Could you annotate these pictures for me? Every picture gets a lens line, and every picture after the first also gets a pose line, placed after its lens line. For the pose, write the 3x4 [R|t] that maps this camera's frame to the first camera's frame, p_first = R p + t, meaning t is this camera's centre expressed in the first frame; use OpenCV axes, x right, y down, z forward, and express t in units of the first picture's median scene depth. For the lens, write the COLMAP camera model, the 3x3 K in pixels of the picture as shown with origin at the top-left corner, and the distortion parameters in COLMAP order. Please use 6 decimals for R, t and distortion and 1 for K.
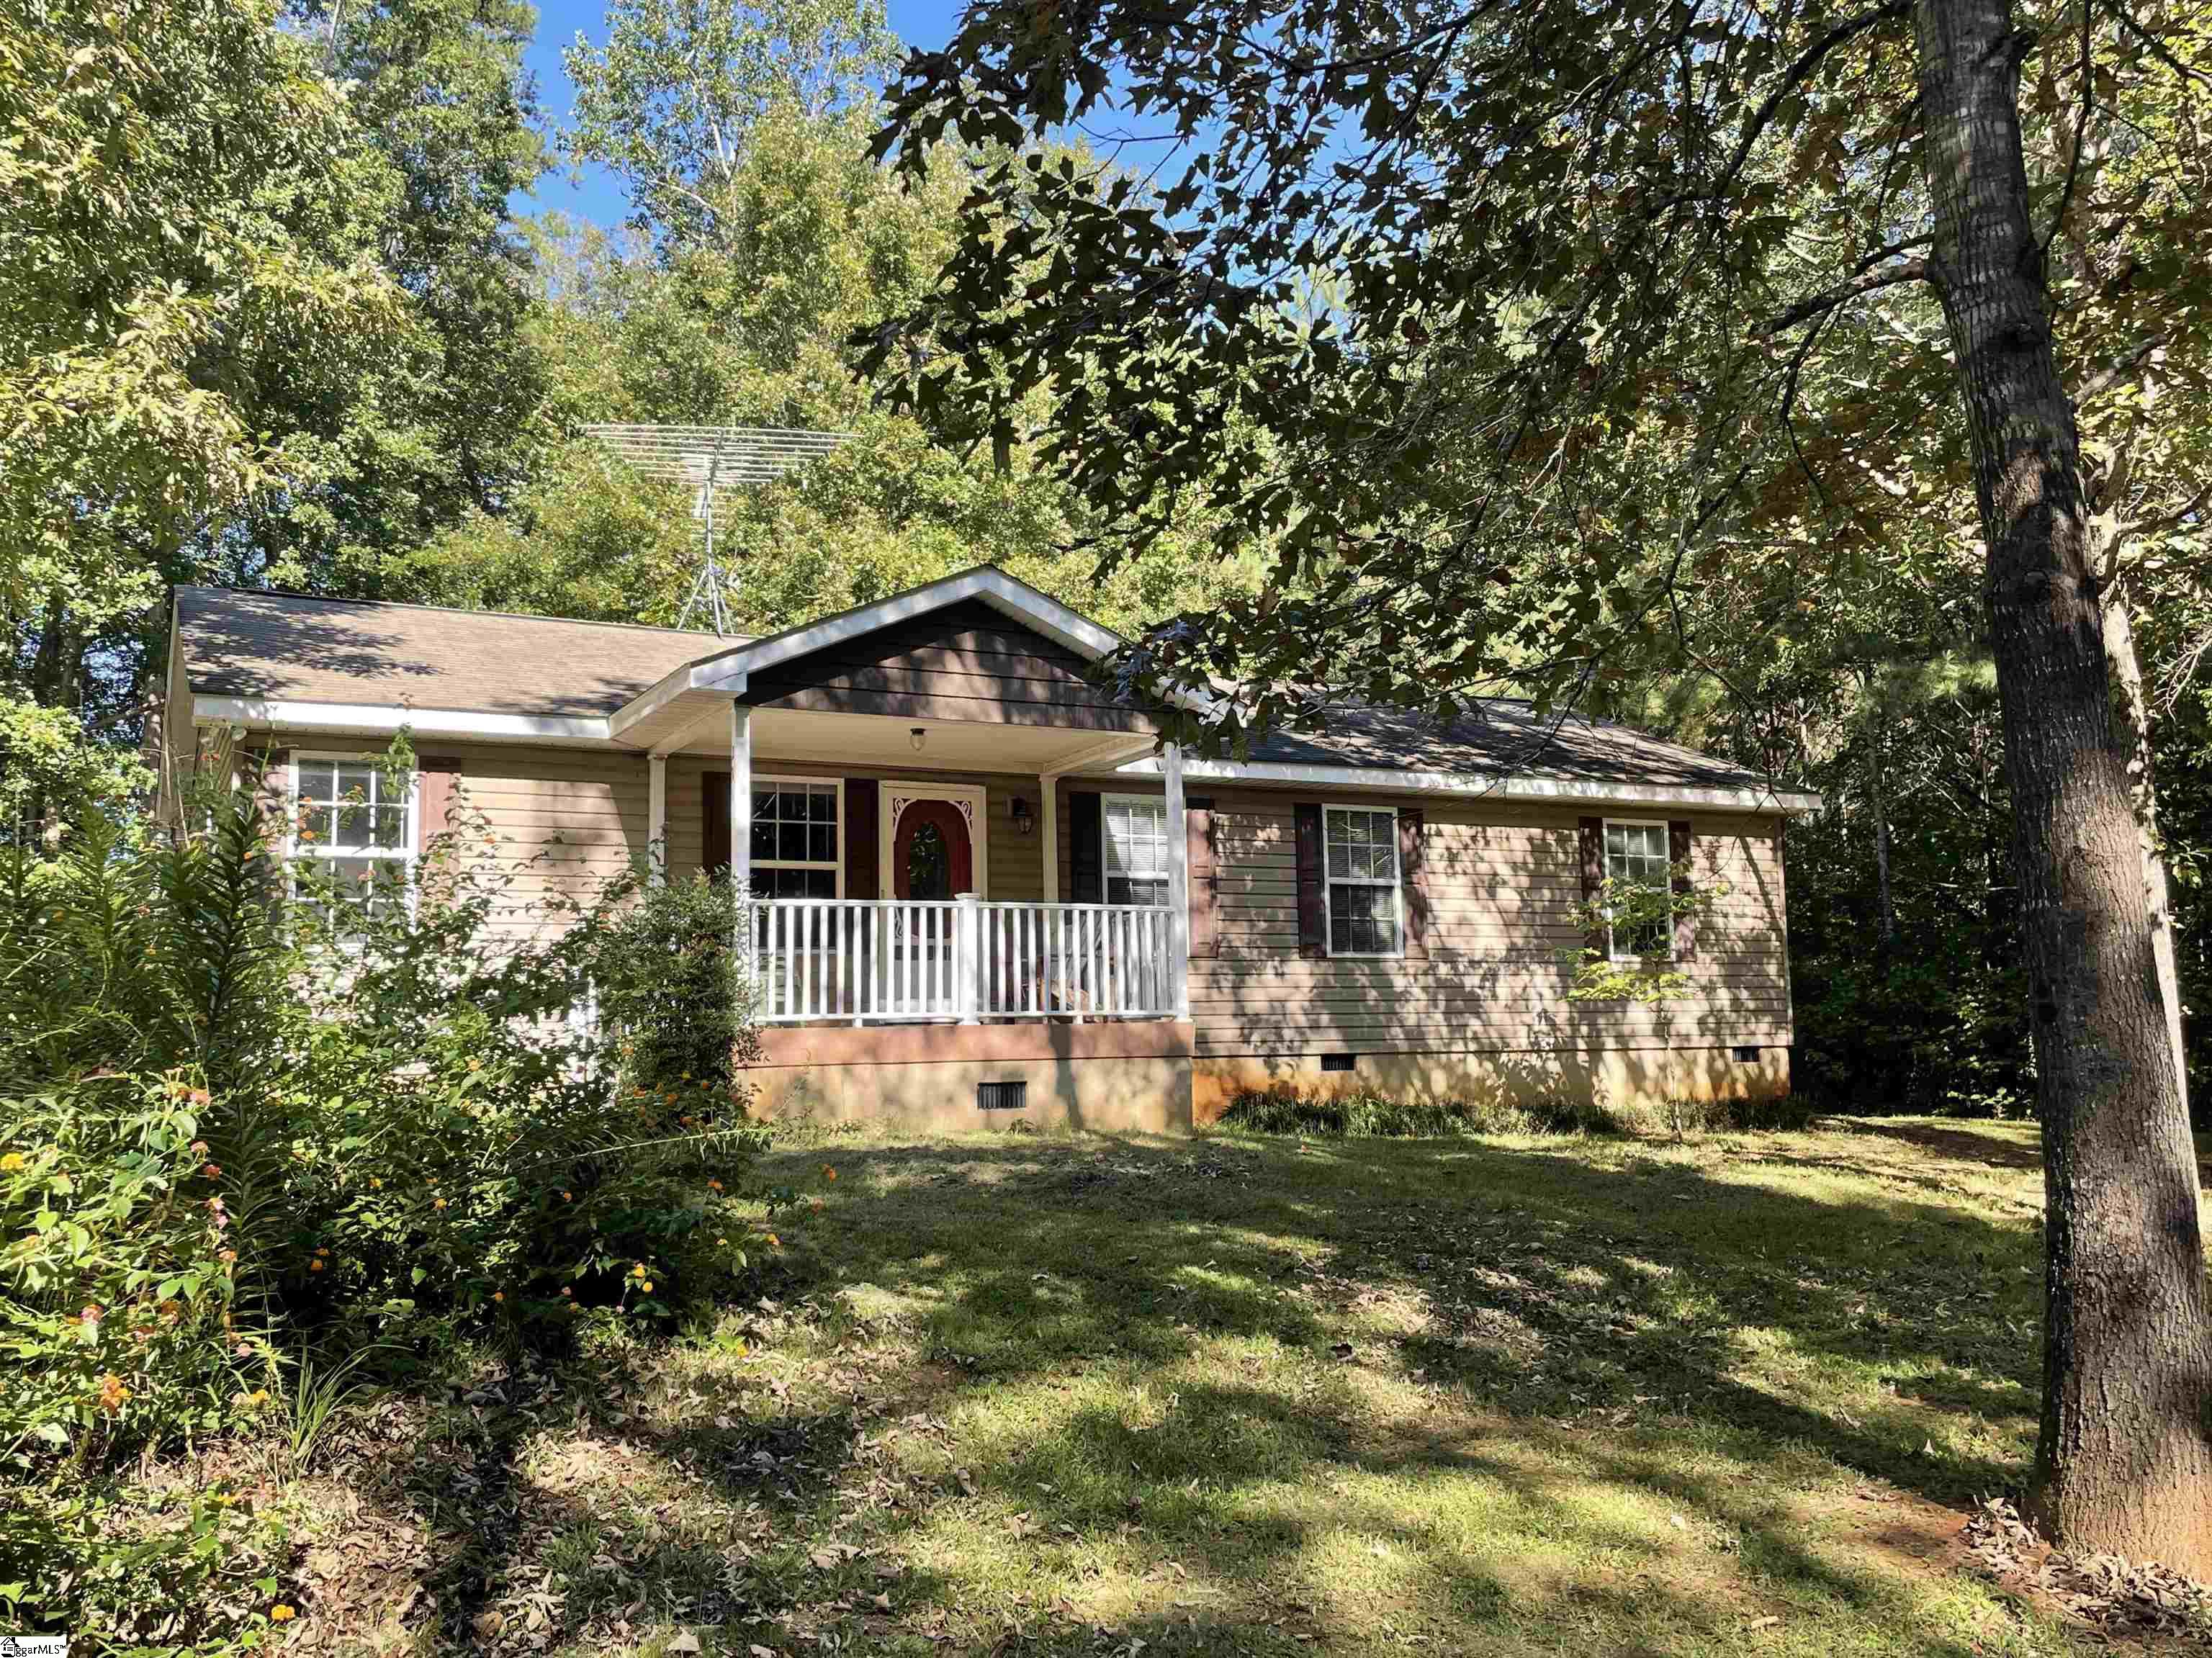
lens RADIAL K [[1867.5, 0, 1106.0], [0, 1867.5, 829.0], [0, 0, 1]] dist [0.000592, 0.000760]
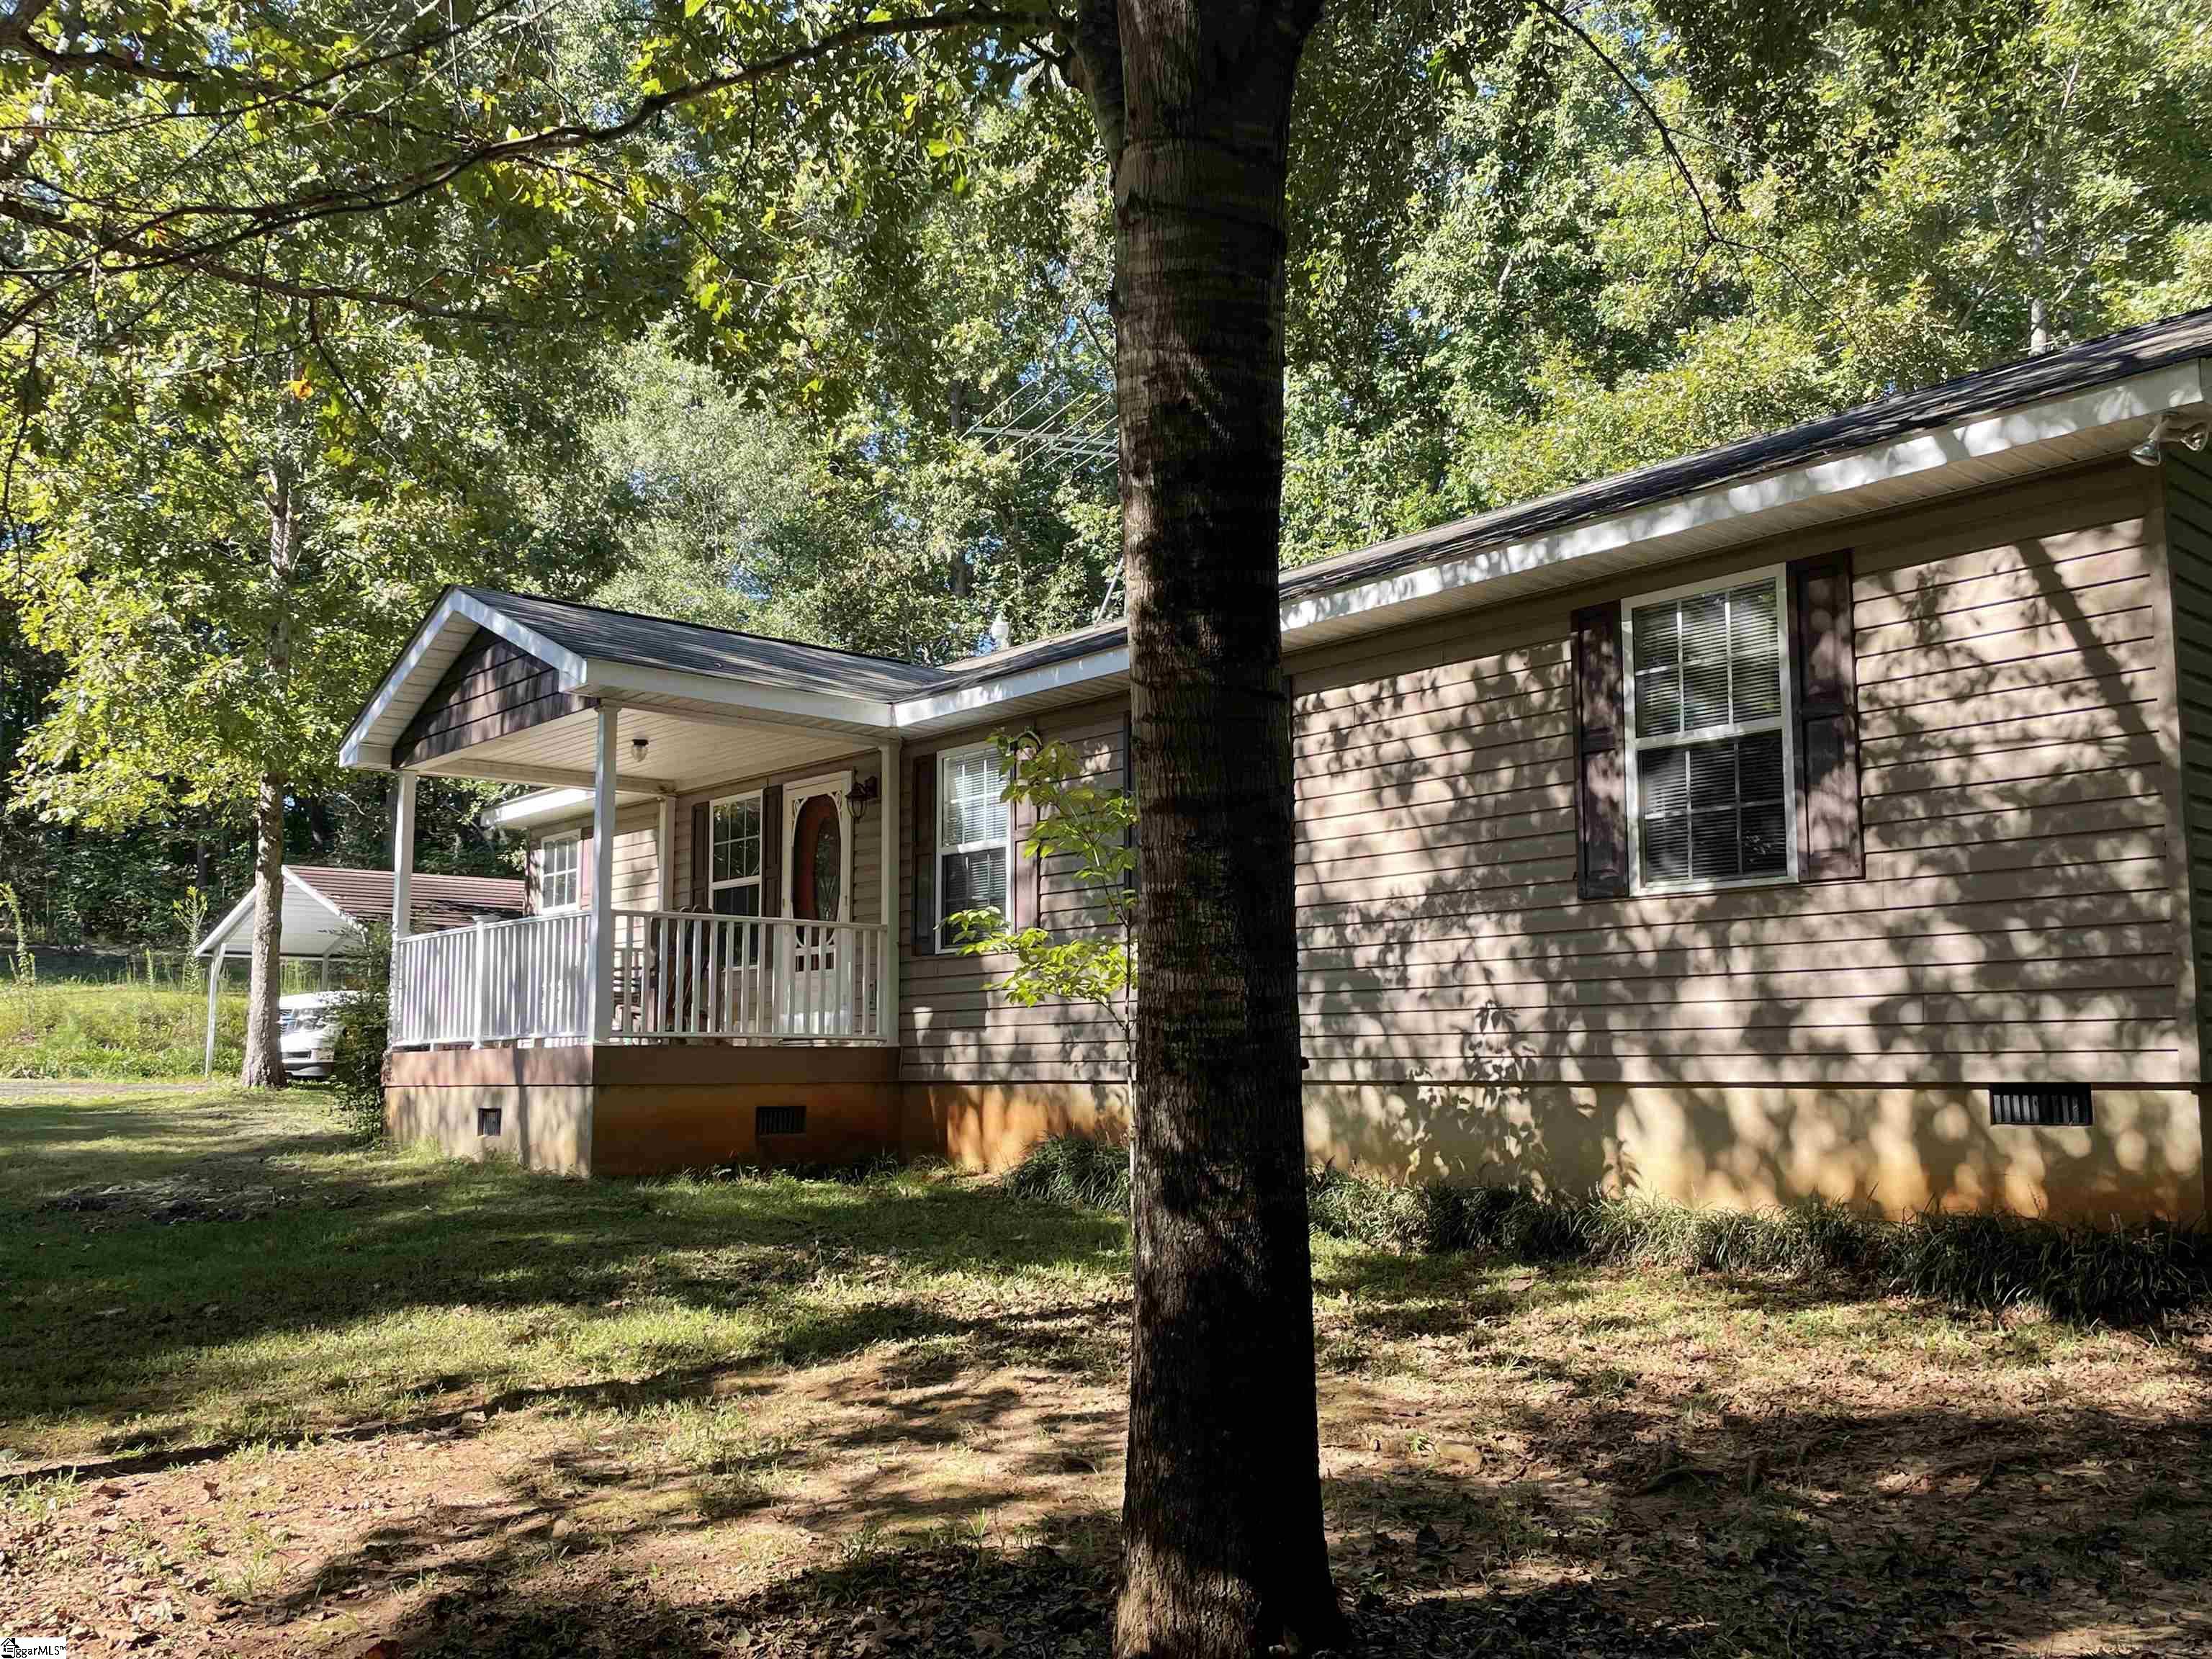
lens RADIAL K [[1867.7, 0, 1106.0], [0, 1867.7, 829.5], [0, 0, 1]] dist [0.000592, 0.000760]
pose [[0.261316, -0.107702, -0.959226, 0.705526], [0.119251, 0.989745, -0.078642, 0.077246], [0.957859, -0.093838, 0.271480, 0.758314]]
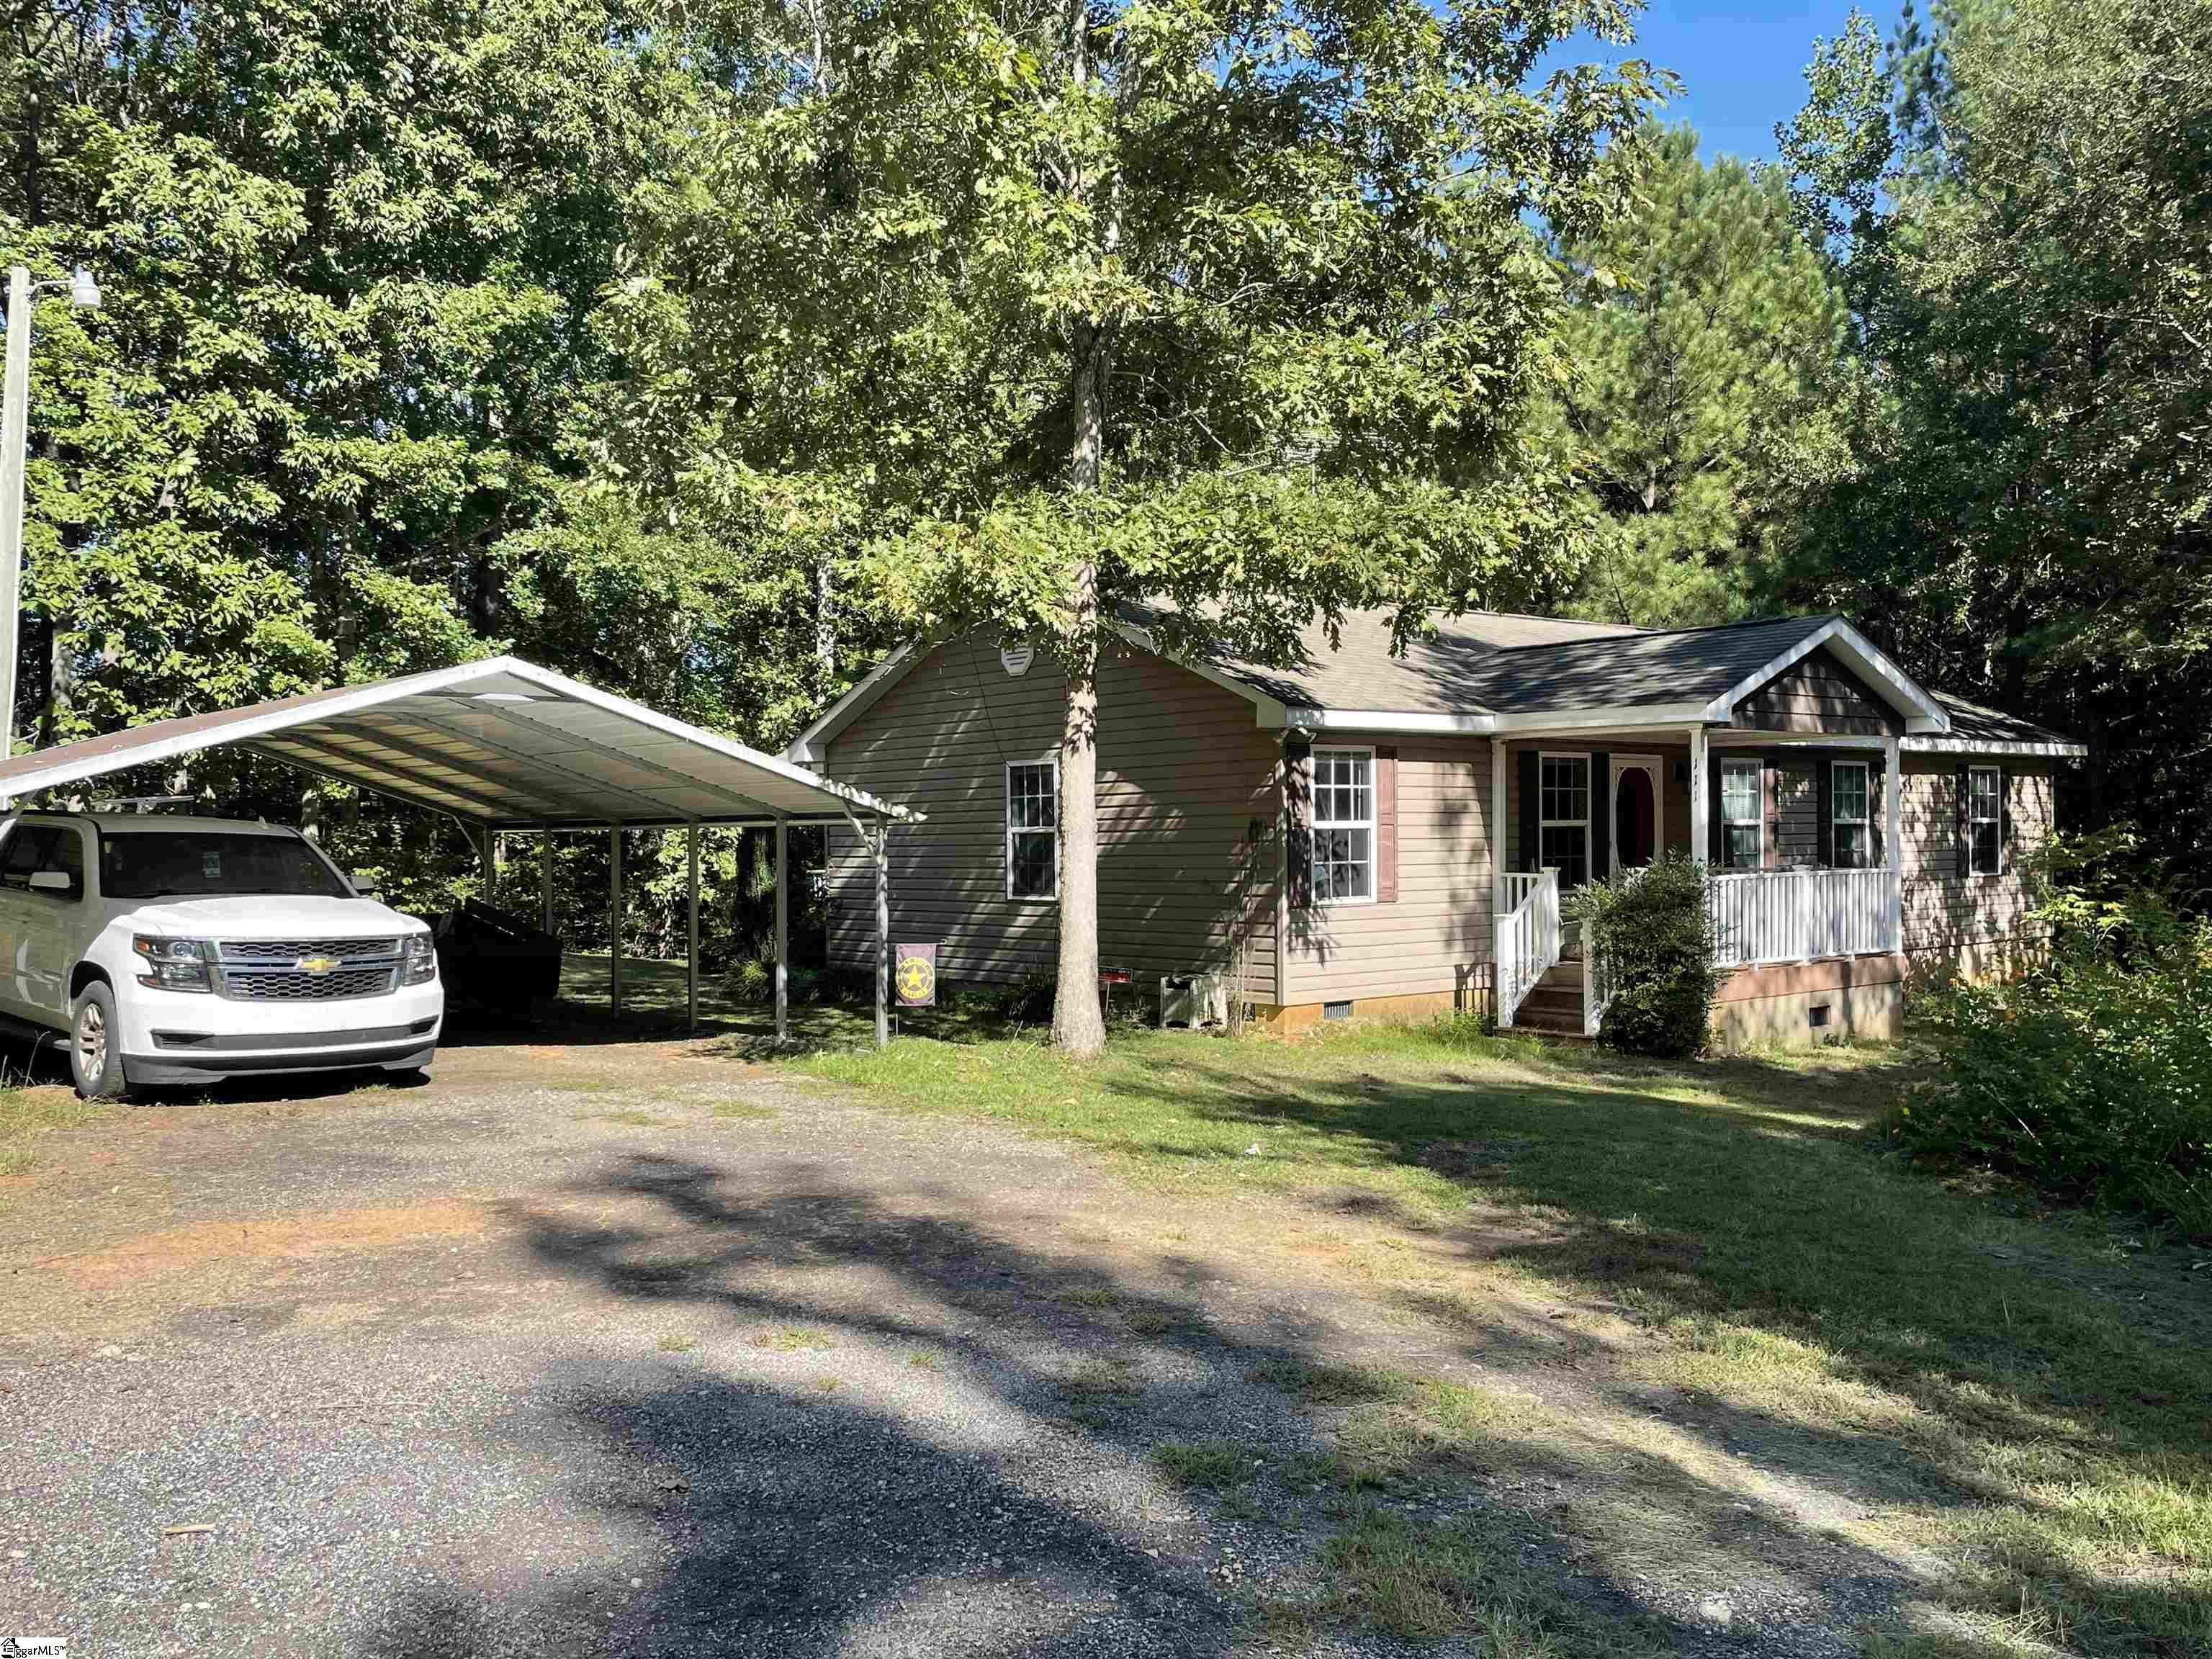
lens RADIAL K [[1906.0, 0, 1116.3], [0, 1906.0, 863.4], [0, 0, 1]] dist [0.111073, -0.176123]
pose [[0.968067, 0.005156, 0.250640, -0.648543], [-0.039105, 0.990656, 0.130661, -0.092194], [-0.247625, -0.136290, 0.959222, -0.138328]]
